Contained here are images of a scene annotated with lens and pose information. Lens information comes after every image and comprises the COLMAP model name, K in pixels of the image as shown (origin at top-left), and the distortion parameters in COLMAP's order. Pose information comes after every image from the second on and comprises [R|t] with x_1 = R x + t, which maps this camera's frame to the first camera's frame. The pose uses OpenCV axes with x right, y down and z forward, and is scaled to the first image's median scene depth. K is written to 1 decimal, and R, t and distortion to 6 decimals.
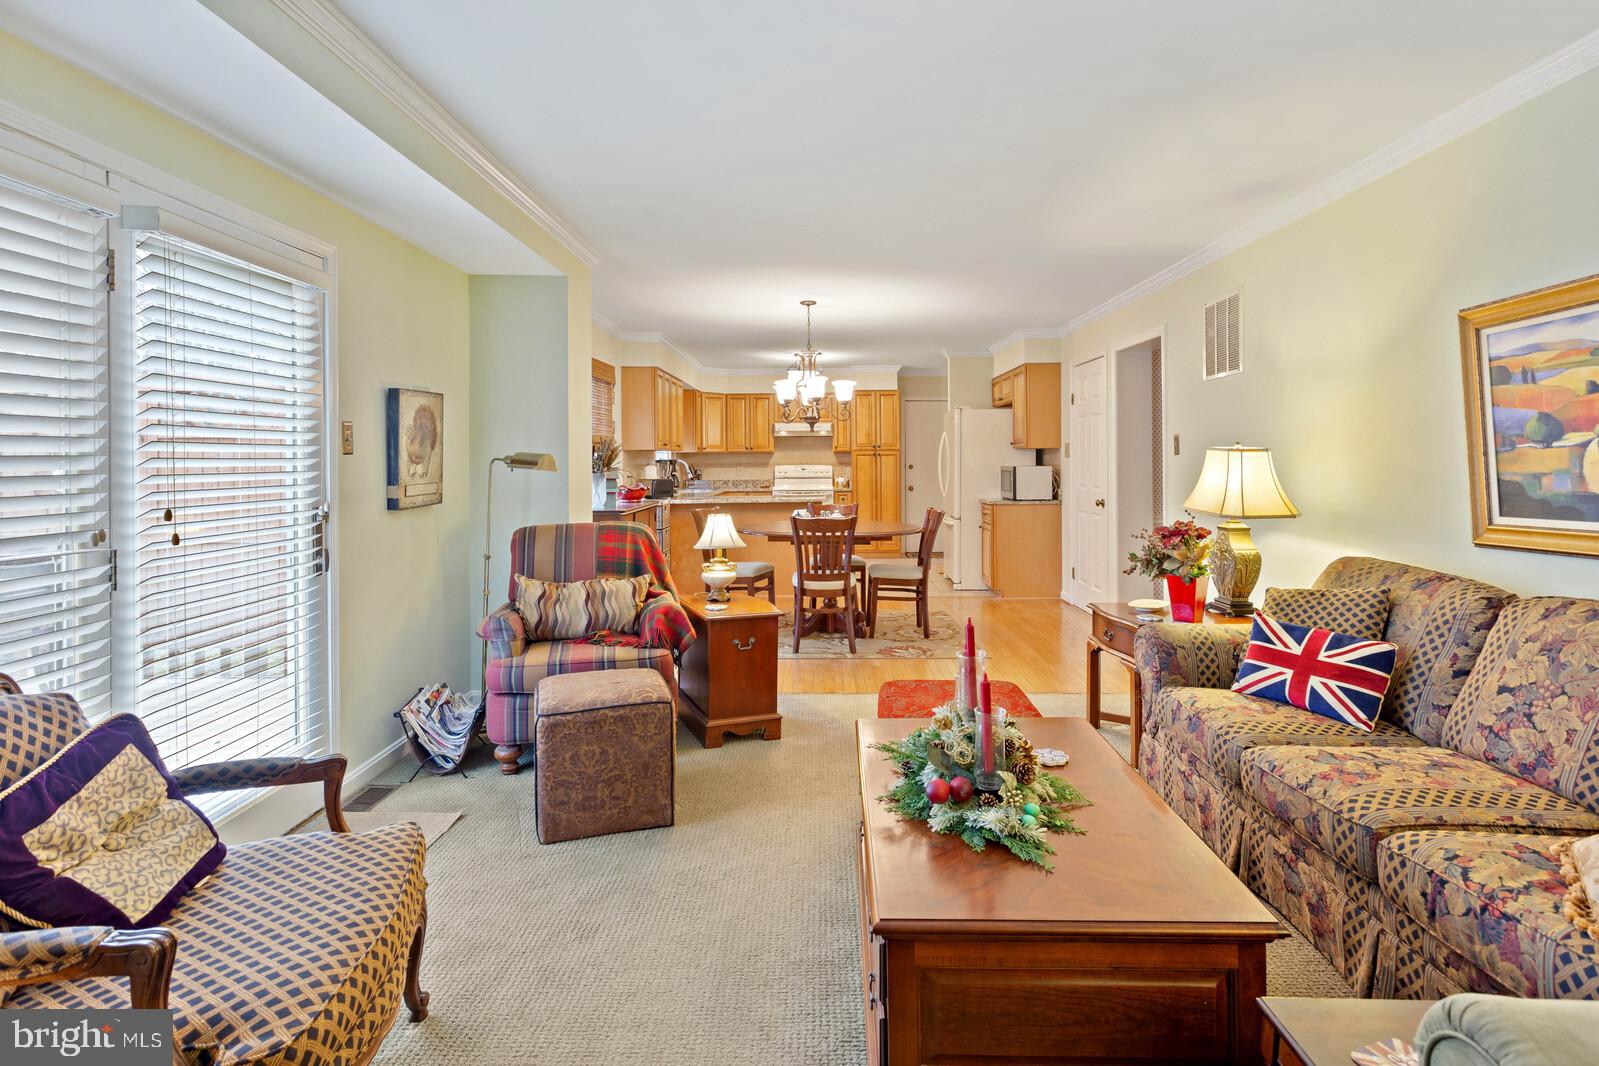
lens RADIAL K [[809.3, 0, 801.9], [0, 809.3, 461.0], [0, 0, 1]] dist [-0.000376, 0.002035]
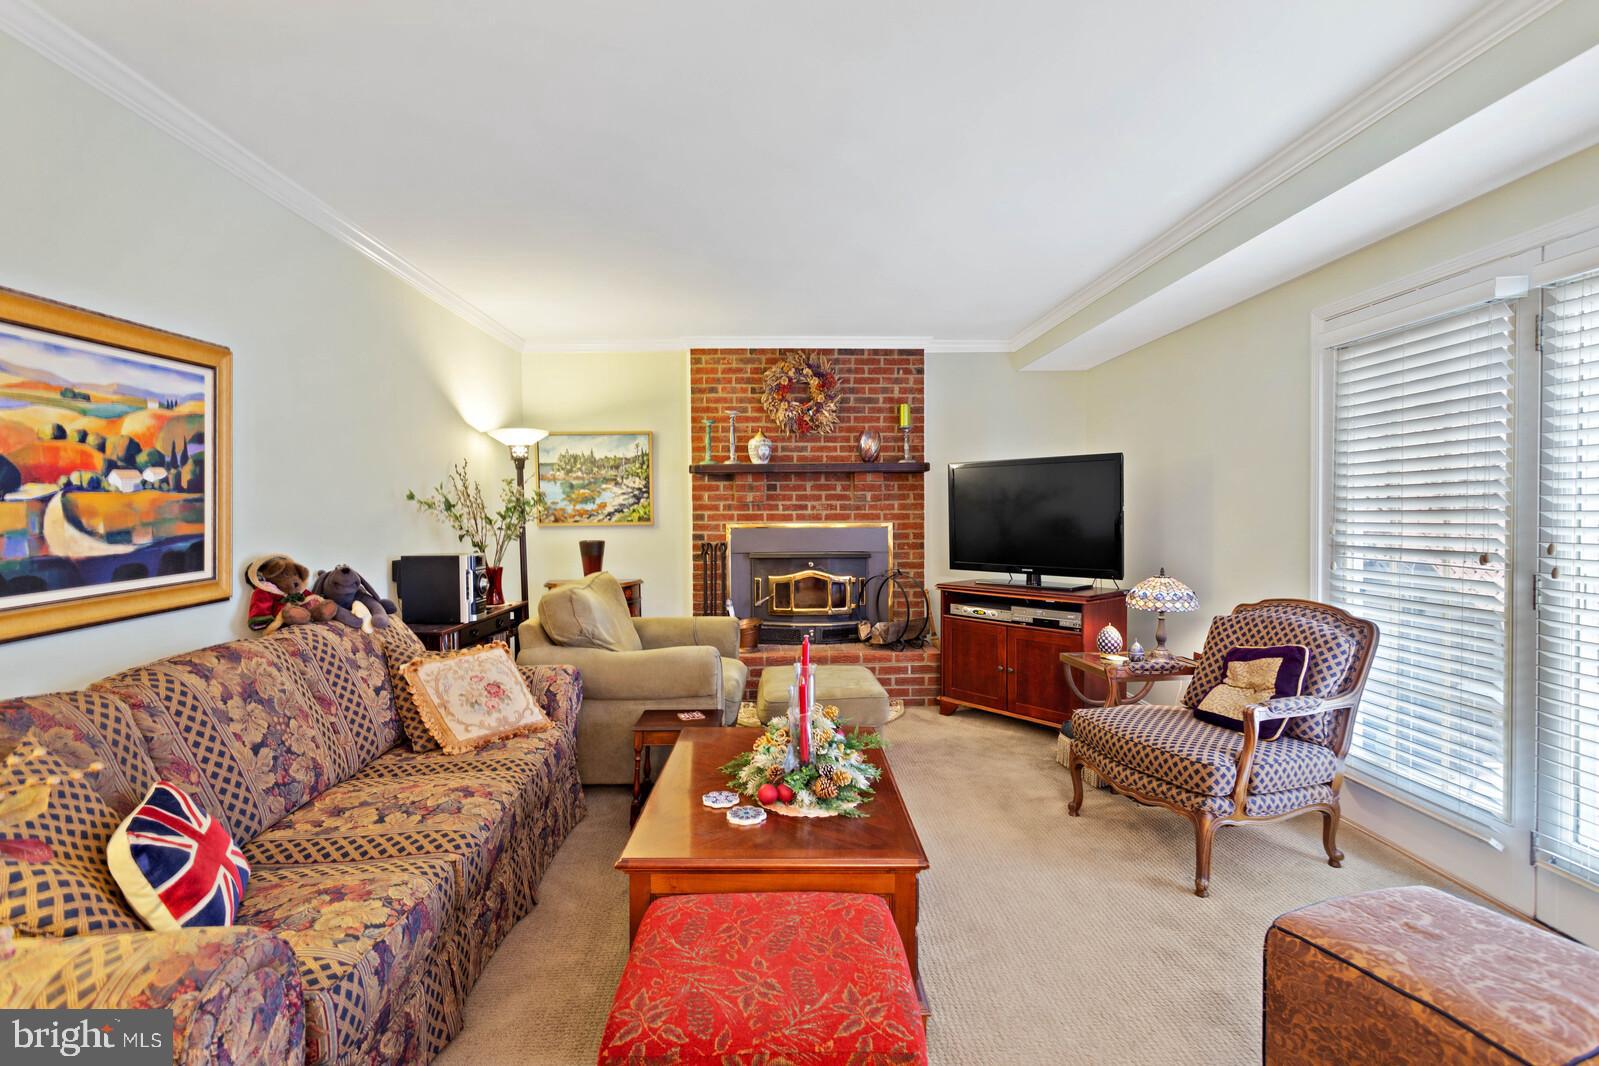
lens RADIAL K [[783.2, 0, 792.3], [0, 783.2, 526.6], [0, 0, 1]] dist [0.001191, 0.001219]
pose [[-0.998532, 0.016268, -0.051669, 0.205233], [0.015329, 0.999711, 0.018518, 0.004011], [0.051955, 0.017699, -0.998493, 1.556632]]
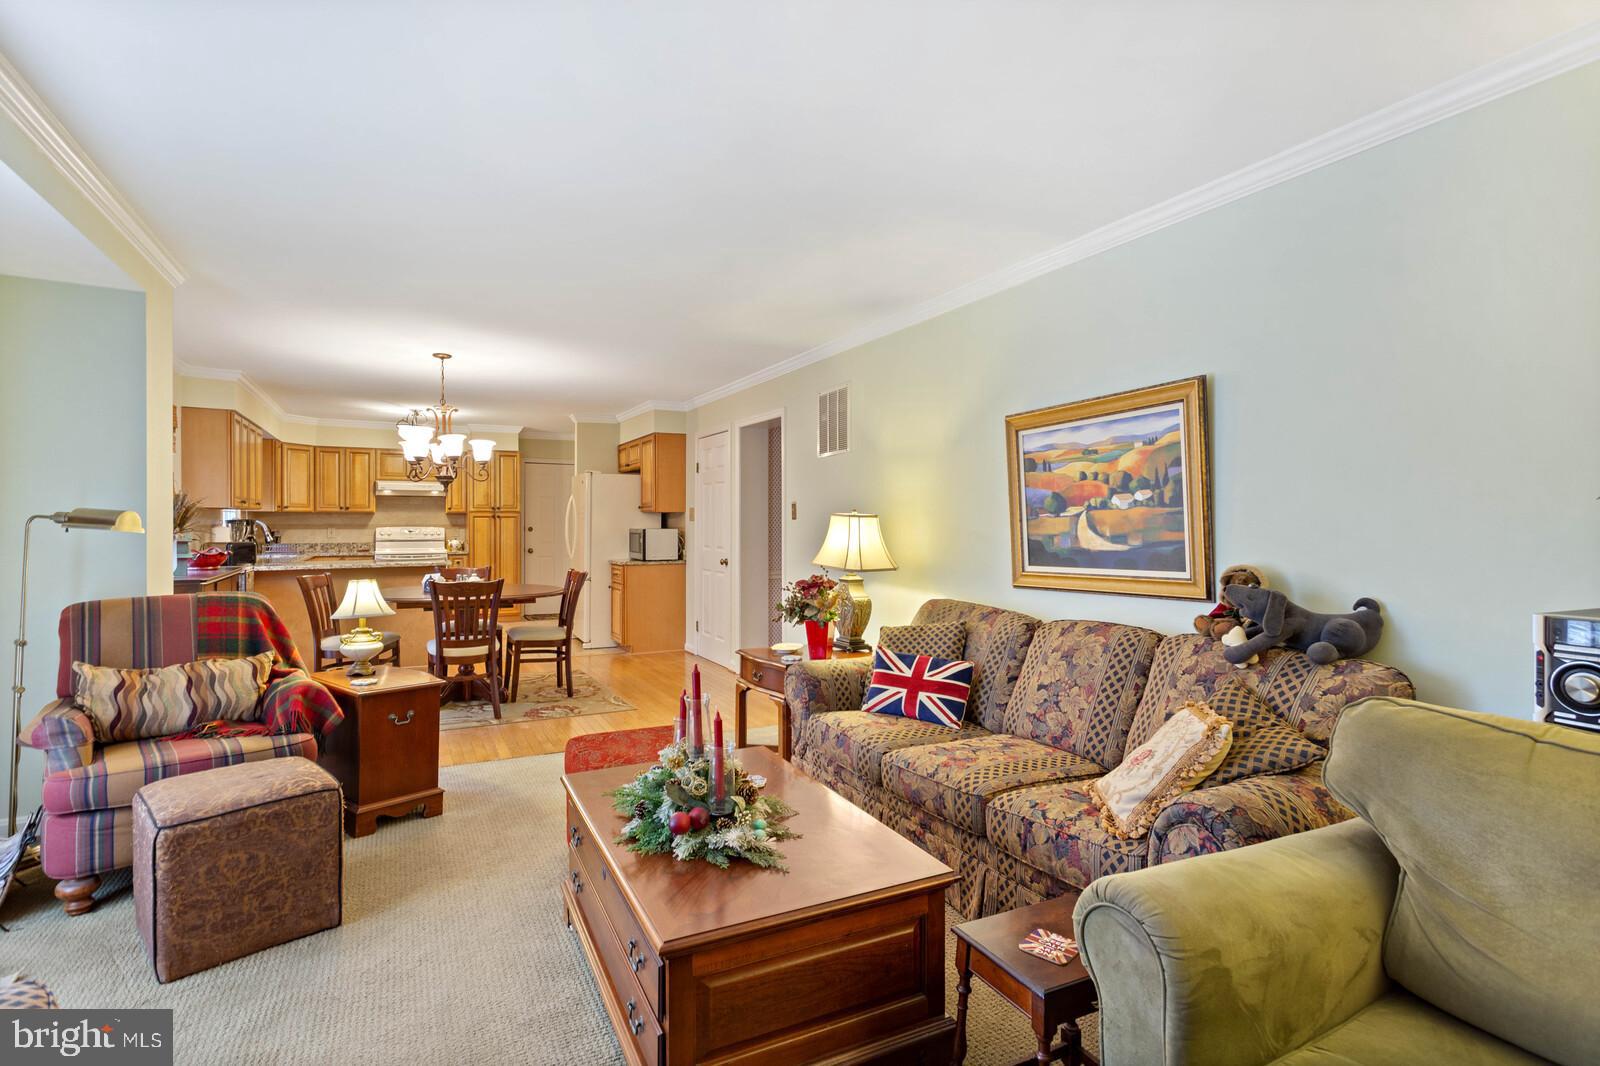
lens RADIAL K [[783.7, 0, 792.8], [0, 783.7, 526.6], [0, 0, 1]] dist [0.001191, 0.001219]
pose [[0.883249, 0.005670, 0.468869, -0.128220], [-0.007105, 0.999974, 0.001292, 0.001929], [-0.468850, -0.004472, 0.883267, -0.005937]]
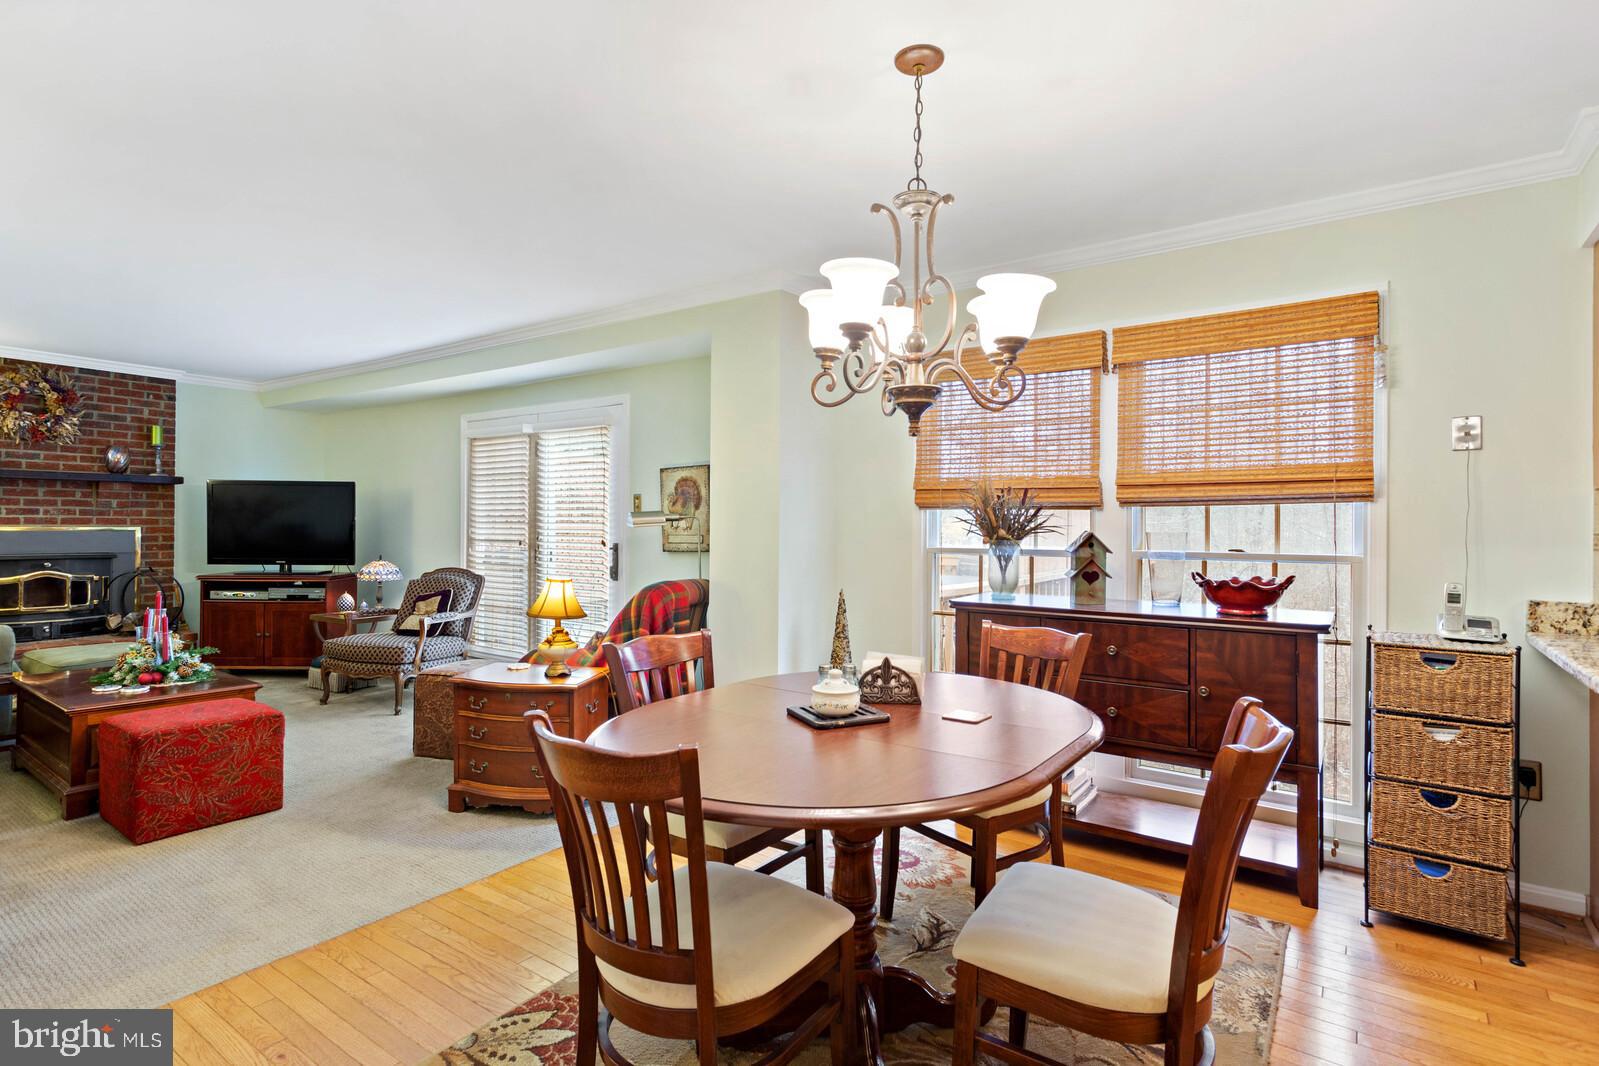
lens RADIAL K [[797.9, 0, 798.4], [0, 797.9, 526.2], [0, 0, 1]] dist [0.003281, 0.000606]
pose [[-0.567348, 0.005851, -0.823458, 0.681856], [-0.004688, 0.999936, 0.010335, -0.000601], [0.823465, 0.009724, -0.567284, 2.484355]]
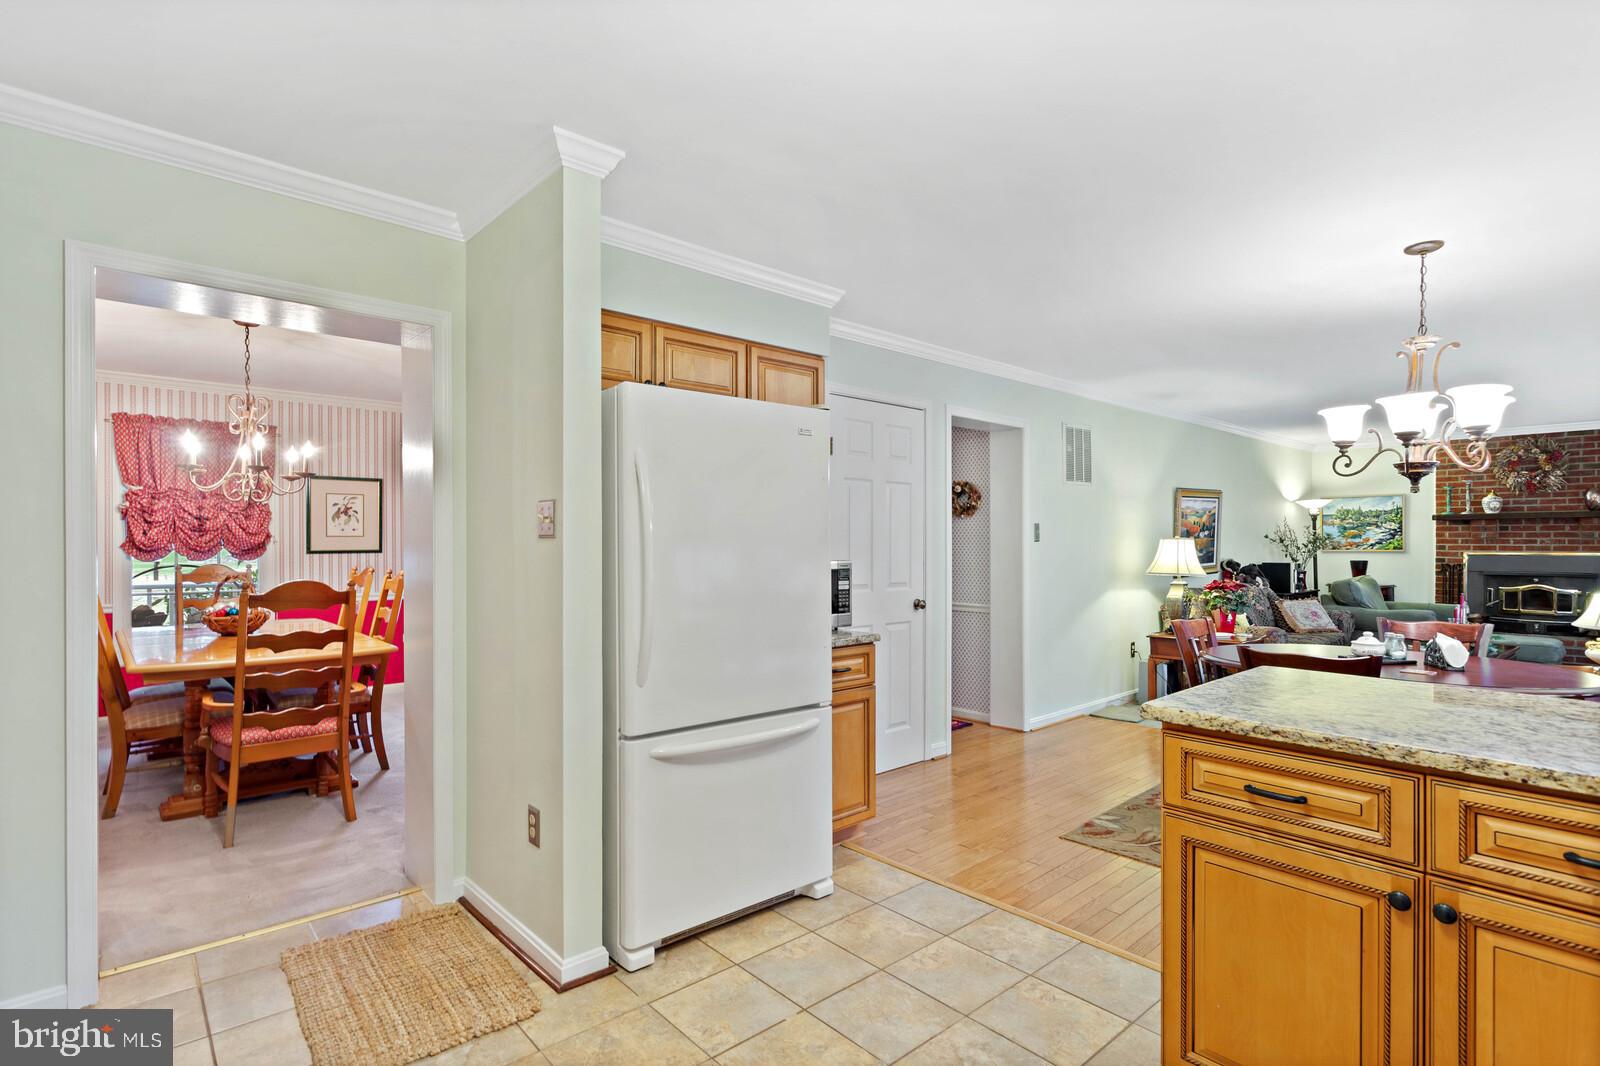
lens RADIAL K [[773.6, 0, 793.8], [0, 773.6, 544.7], [0, 0, 1]] dist [0.001706, 0.000449]
pose [[-0.680530, 0.005088, 0.732702, -0.171618], [0.005107, 0.999985, -0.002201, -0.004411], [-0.732702, 0.002244, -0.680546, 3.572395]]
